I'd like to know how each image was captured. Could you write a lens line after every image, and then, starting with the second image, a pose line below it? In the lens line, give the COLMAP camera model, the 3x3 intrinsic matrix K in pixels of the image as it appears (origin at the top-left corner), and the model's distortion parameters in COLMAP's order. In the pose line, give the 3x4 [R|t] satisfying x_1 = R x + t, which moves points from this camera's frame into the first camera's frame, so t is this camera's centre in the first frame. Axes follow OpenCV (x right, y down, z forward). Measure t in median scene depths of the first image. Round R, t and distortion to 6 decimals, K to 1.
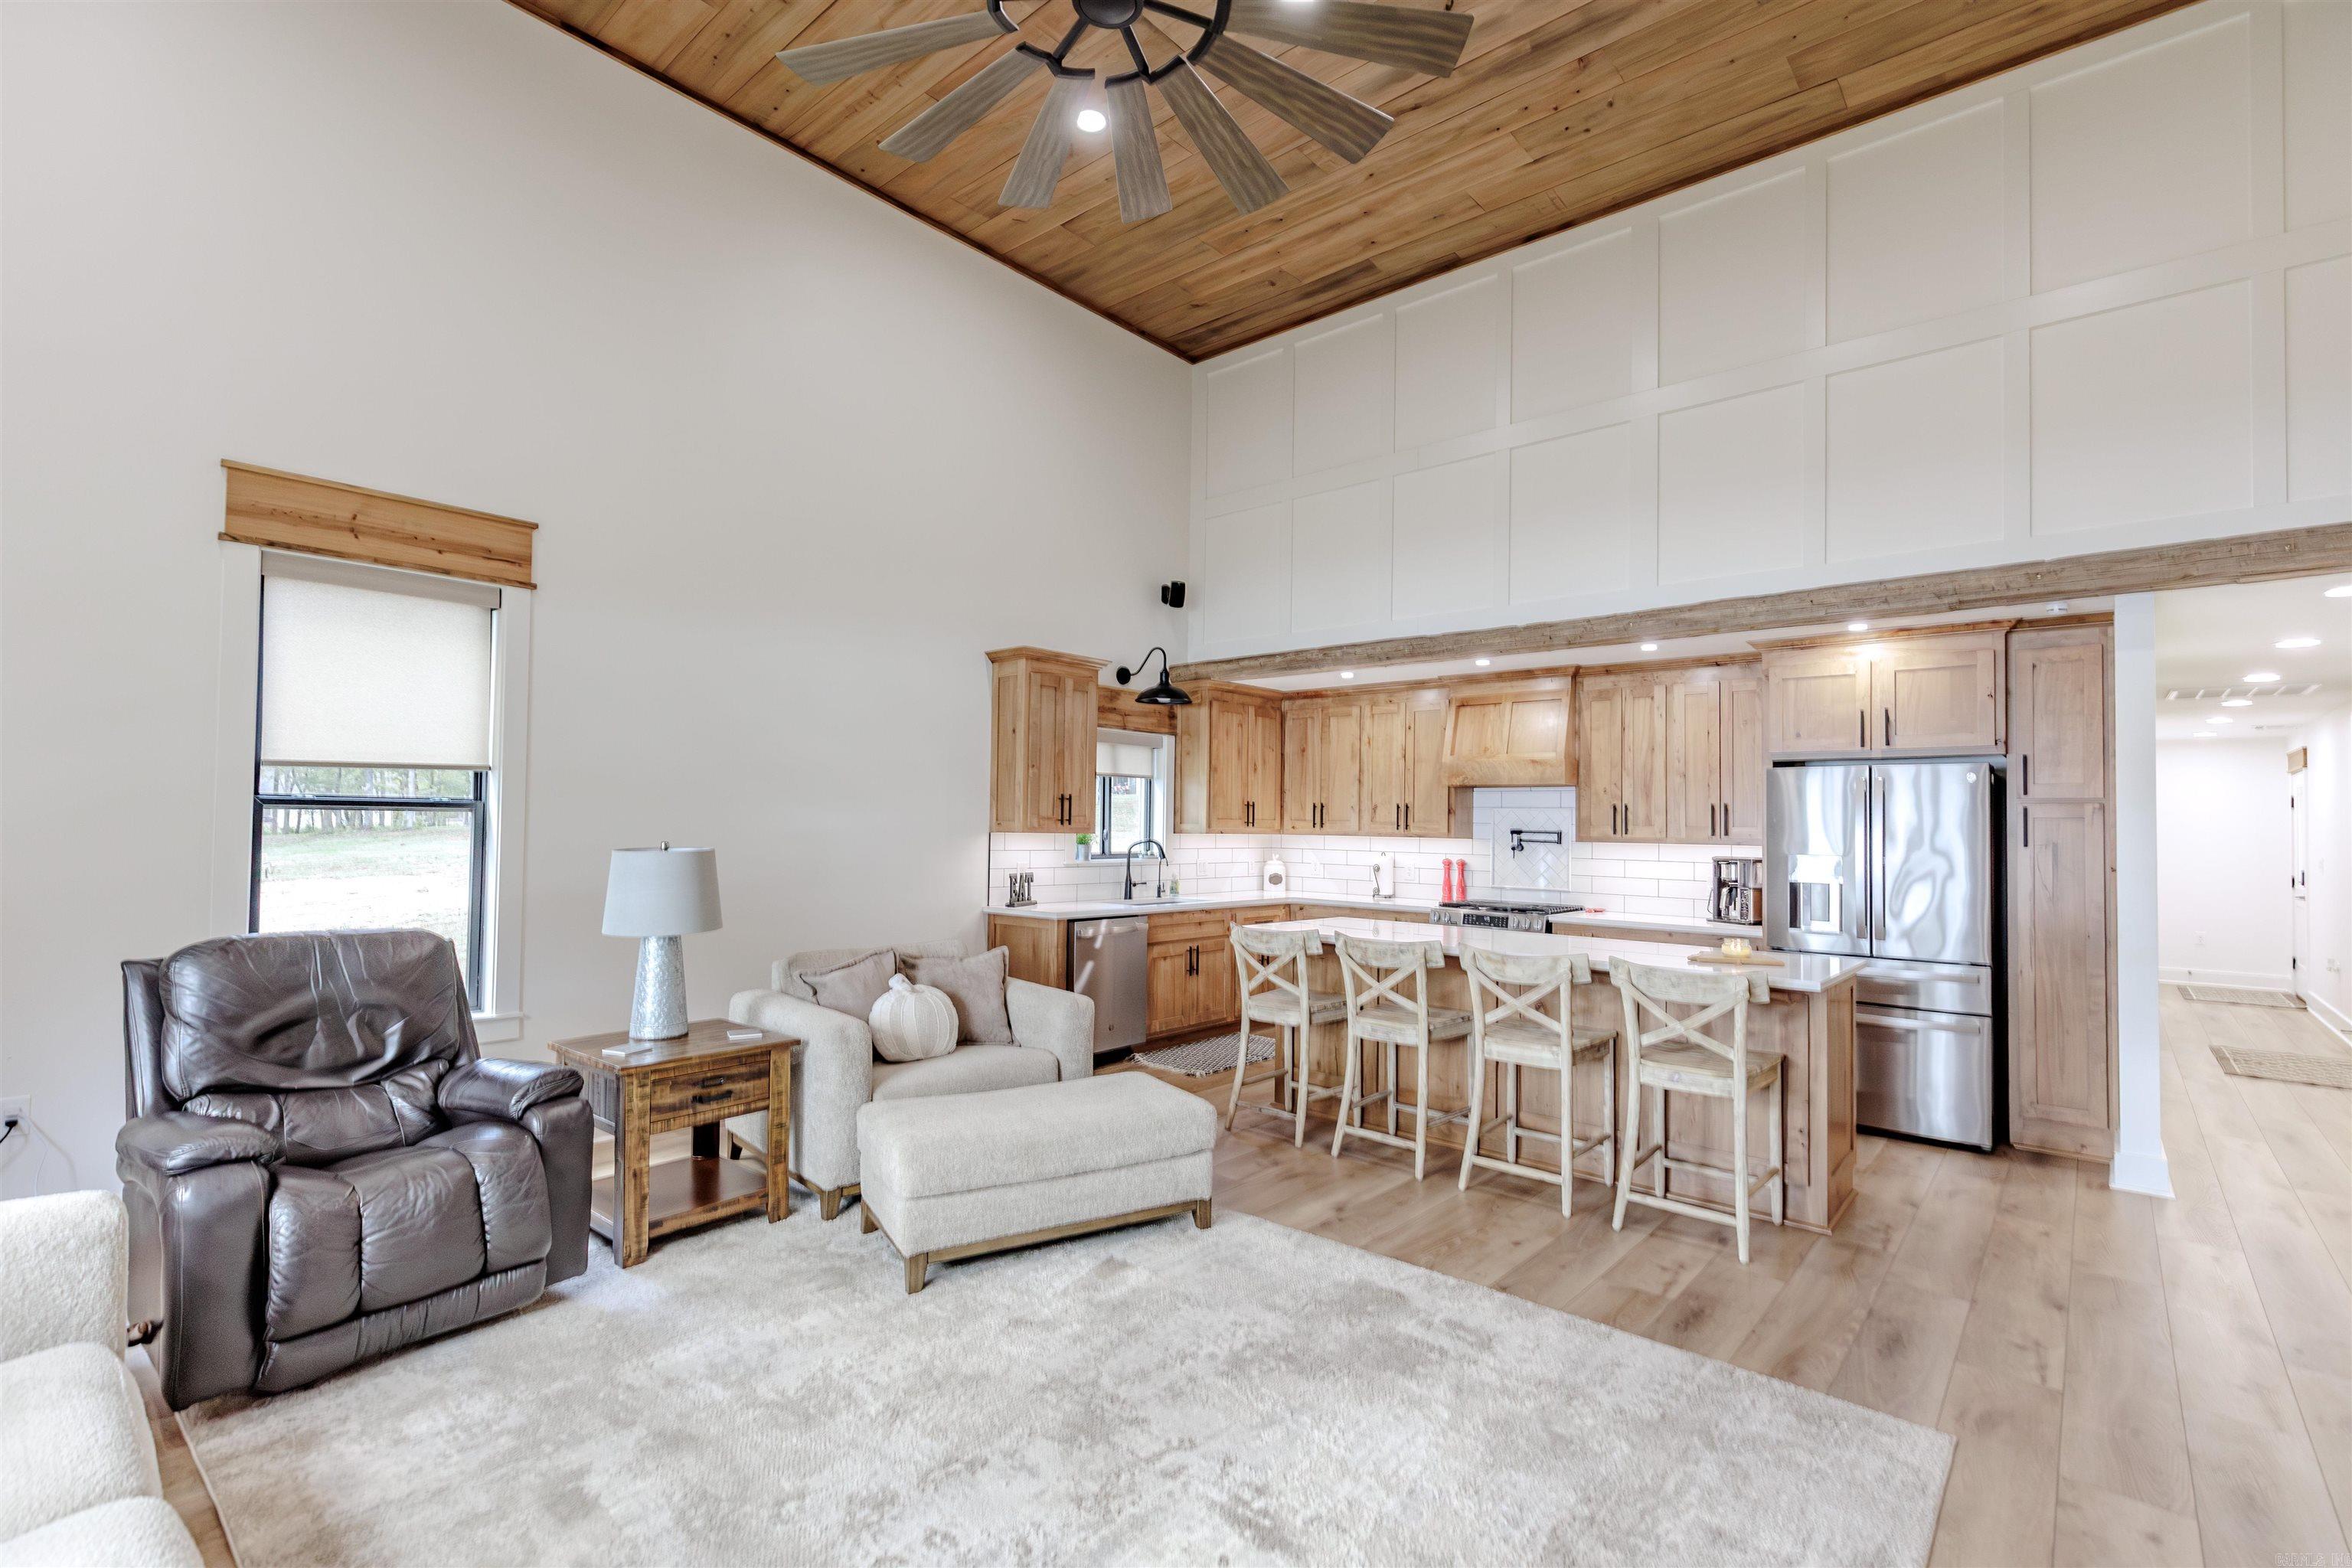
lens RADIAL K [[1068.6, 0, 1179.9], [0, 1068.6, 796.3], [0, 0, 1]] dist [0.007045, -0.001733]
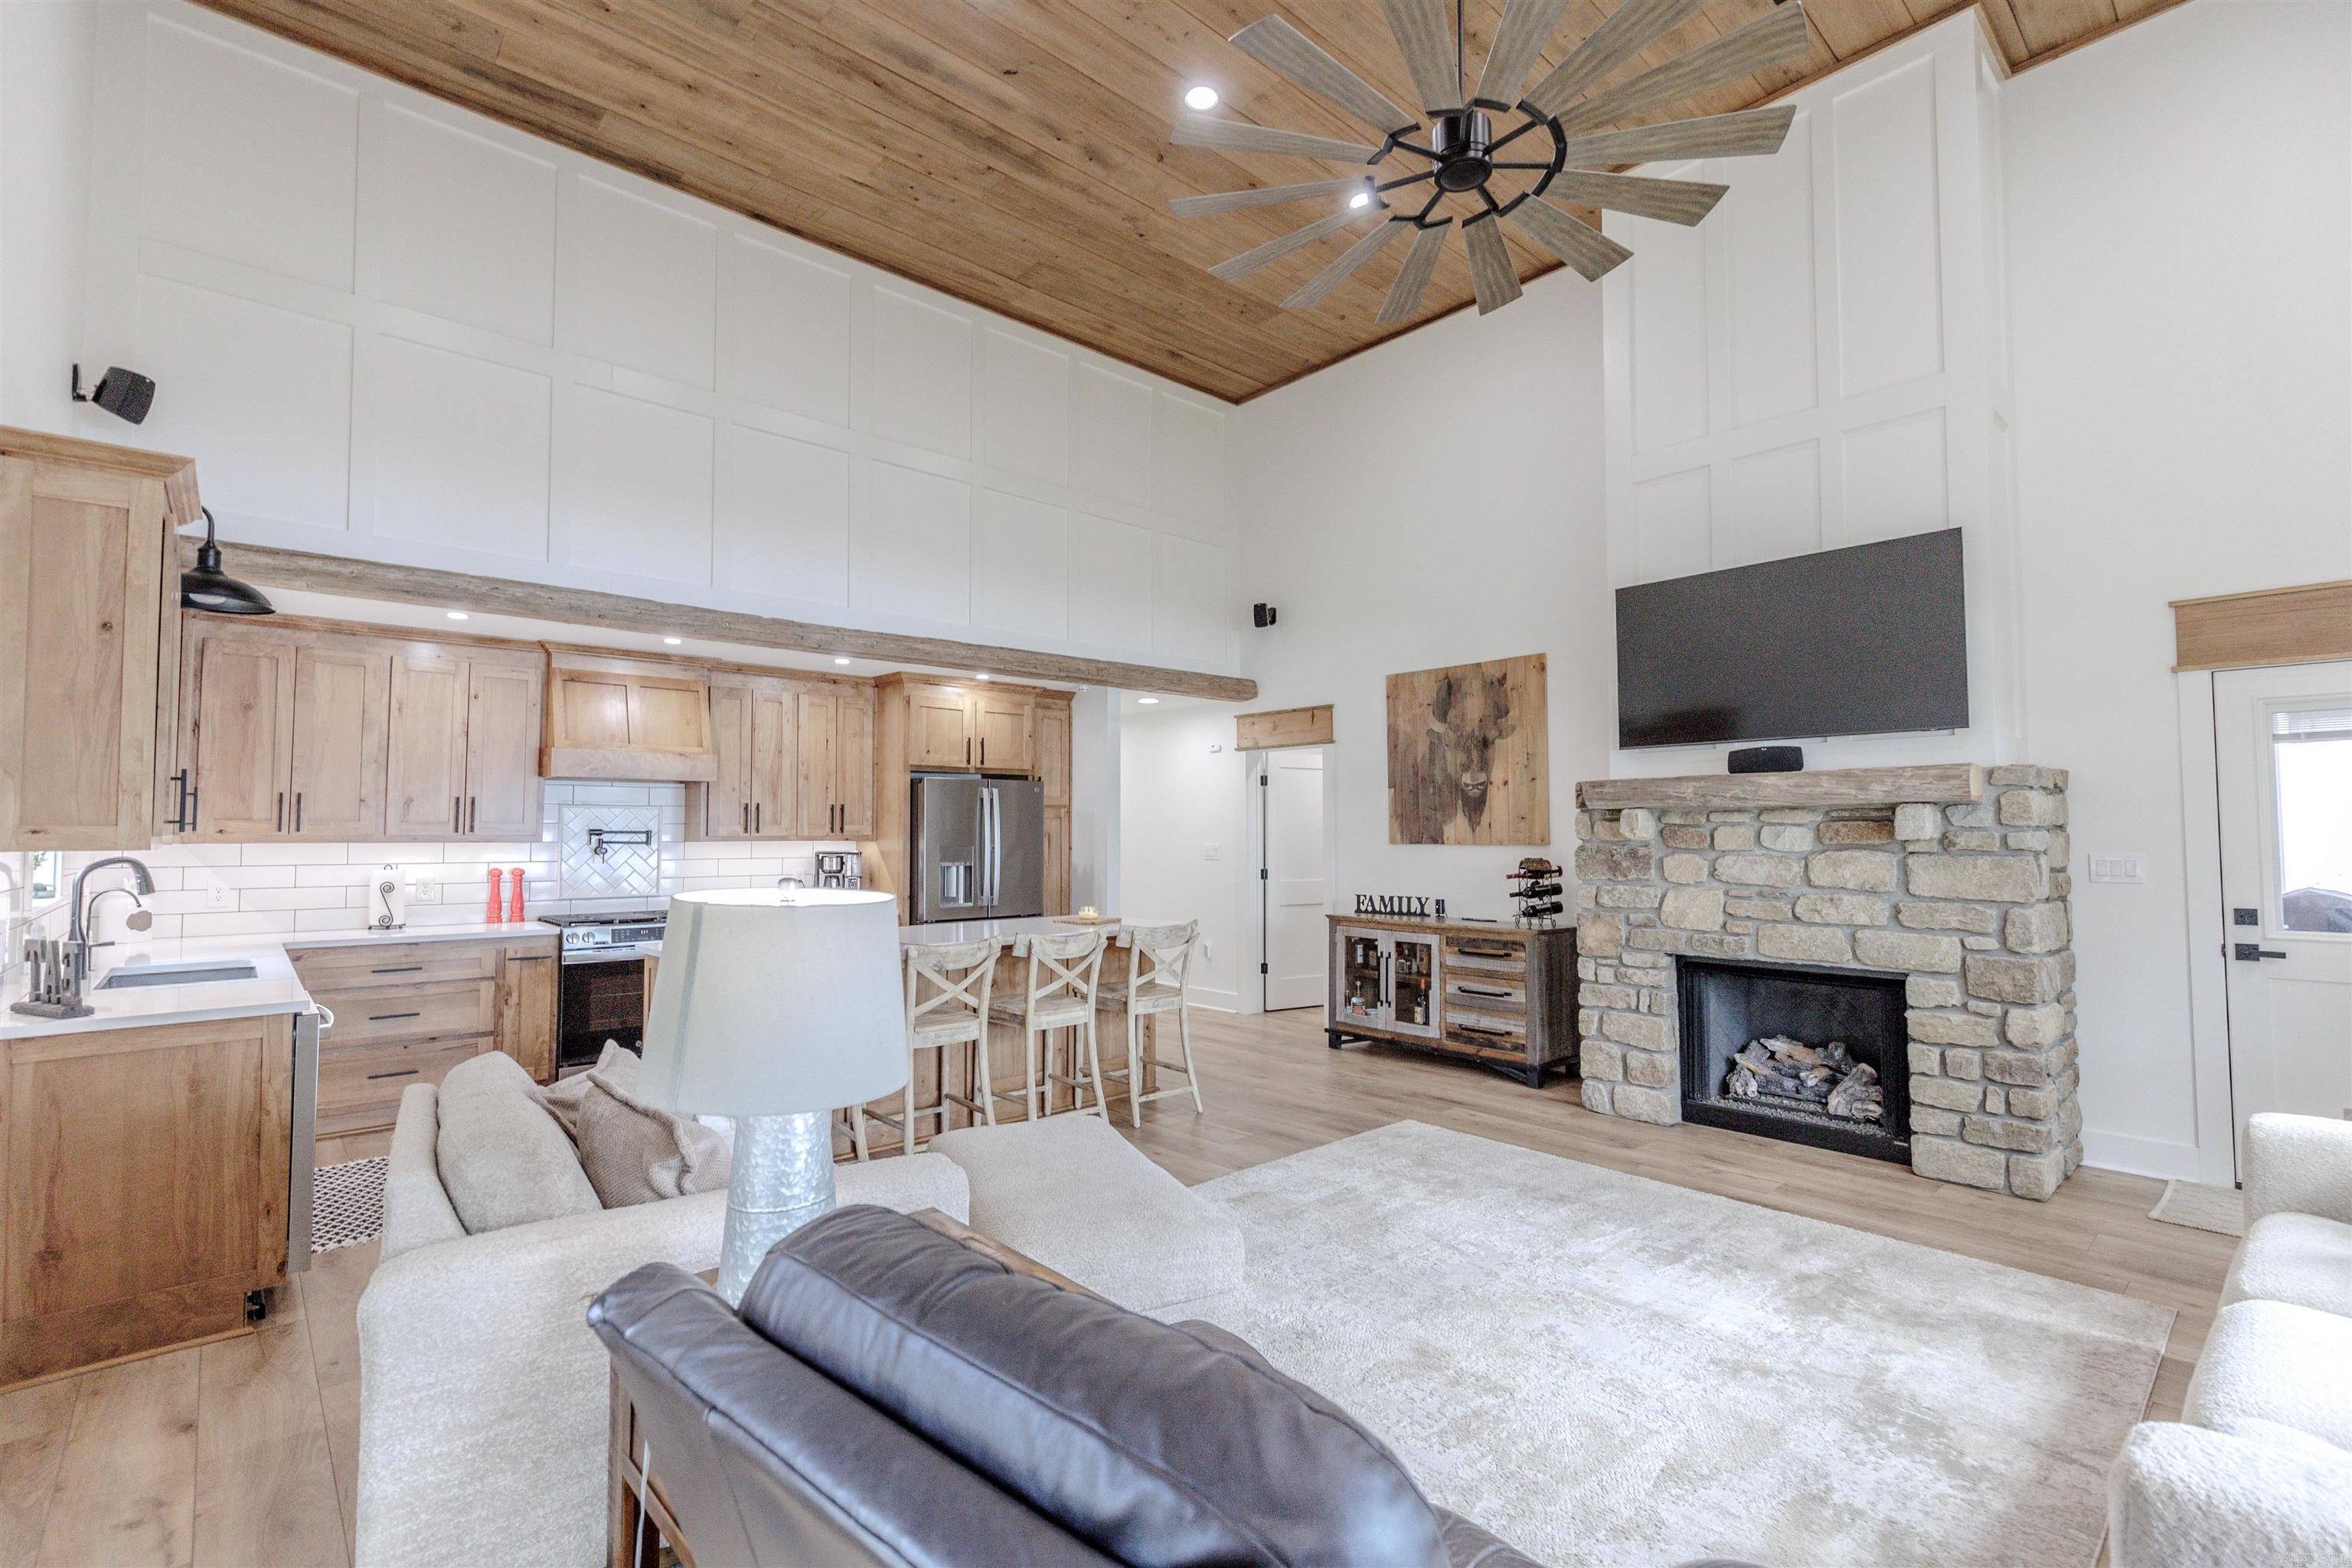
lens RADIAL K [[1068.6, 0, 1173.7], [0, 1068.6, 785.9], [0, 0, 1]] dist [0.007045, -0.001733]
pose [[0.115896, 0.028293, 0.992858, -0.535466], [-0.023949, 0.999383, -0.025683, 0.007432], [-0.992973, -0.020801, 0.116502, 0.470843]]
